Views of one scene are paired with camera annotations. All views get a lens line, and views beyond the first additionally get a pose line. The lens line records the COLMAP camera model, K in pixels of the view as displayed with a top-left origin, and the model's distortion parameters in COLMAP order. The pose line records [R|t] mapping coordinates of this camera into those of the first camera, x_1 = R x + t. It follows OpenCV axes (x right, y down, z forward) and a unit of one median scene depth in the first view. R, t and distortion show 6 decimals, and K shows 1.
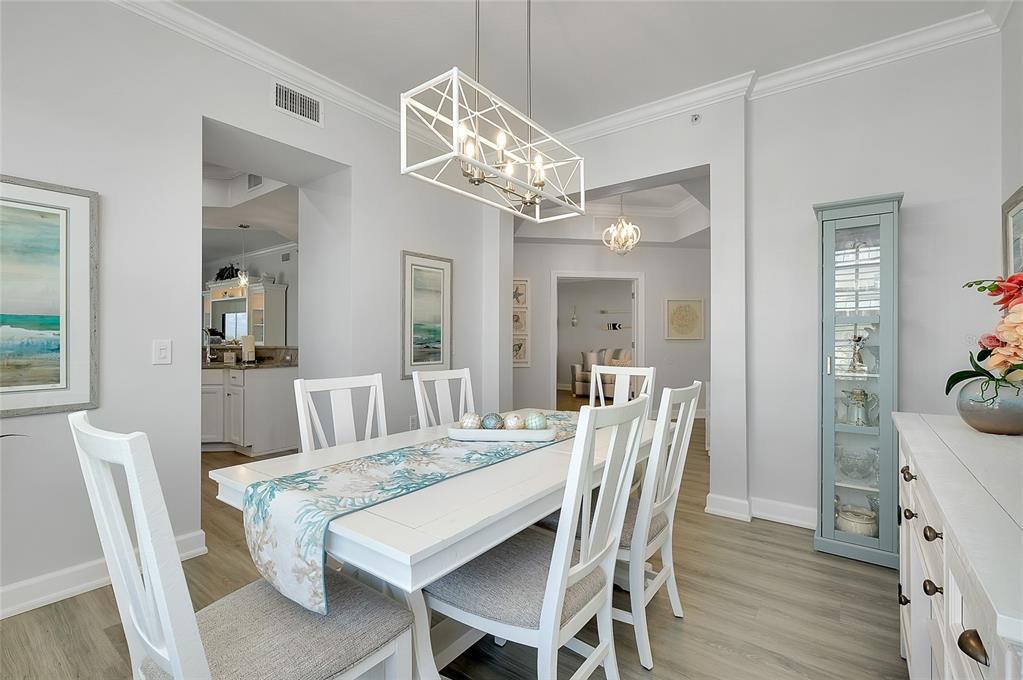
lens RADIAL K [[476.5, 0, 514.5], [0, 476.5, 335.5], [0, 0, 1]] dist [-0.001650, -0.001694]
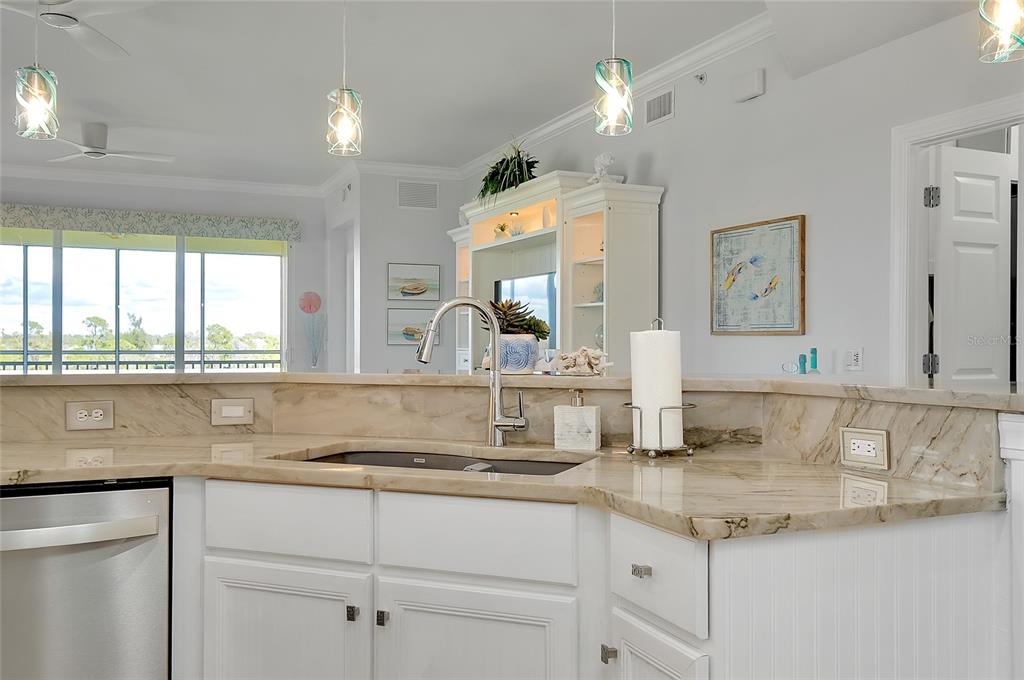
lens RADIAL K [[909.3, 0, 509.1], [0, 909.3, 338.9], [0, 0, 1]] dist [-0.003697, -0.010391]
pose [[0.872096, -0.001662, -0.489332, -0.398280], [0.005669, 0.999961, 0.006706, 0.000261], [0.489302, -0.008622, 0.872072, 0.582684]]
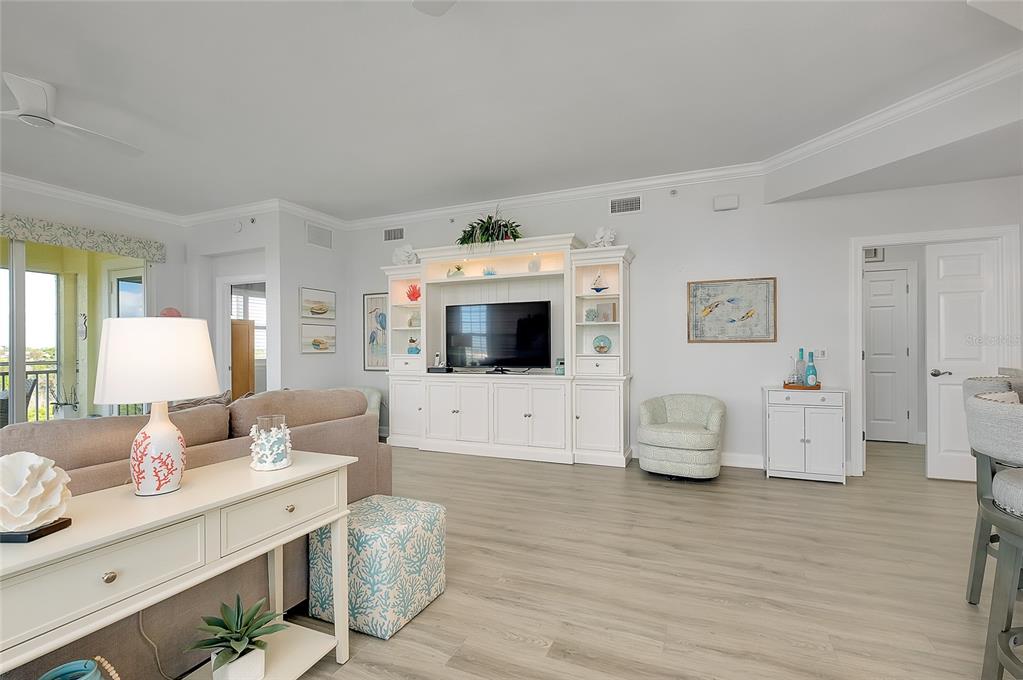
lens RADIAL K [[457.4, 0, 508.7], [0, 457.4, 344.6], [0, 0, 1]] dist [-0.007839, -0.000579]
pose [[0.968557, -0.007449, 0.248681, -1.222577], [0.007514, 0.999972, 0.000688, 0.004522], [-0.248679, 0.001203, 0.968585, 0.806968]]
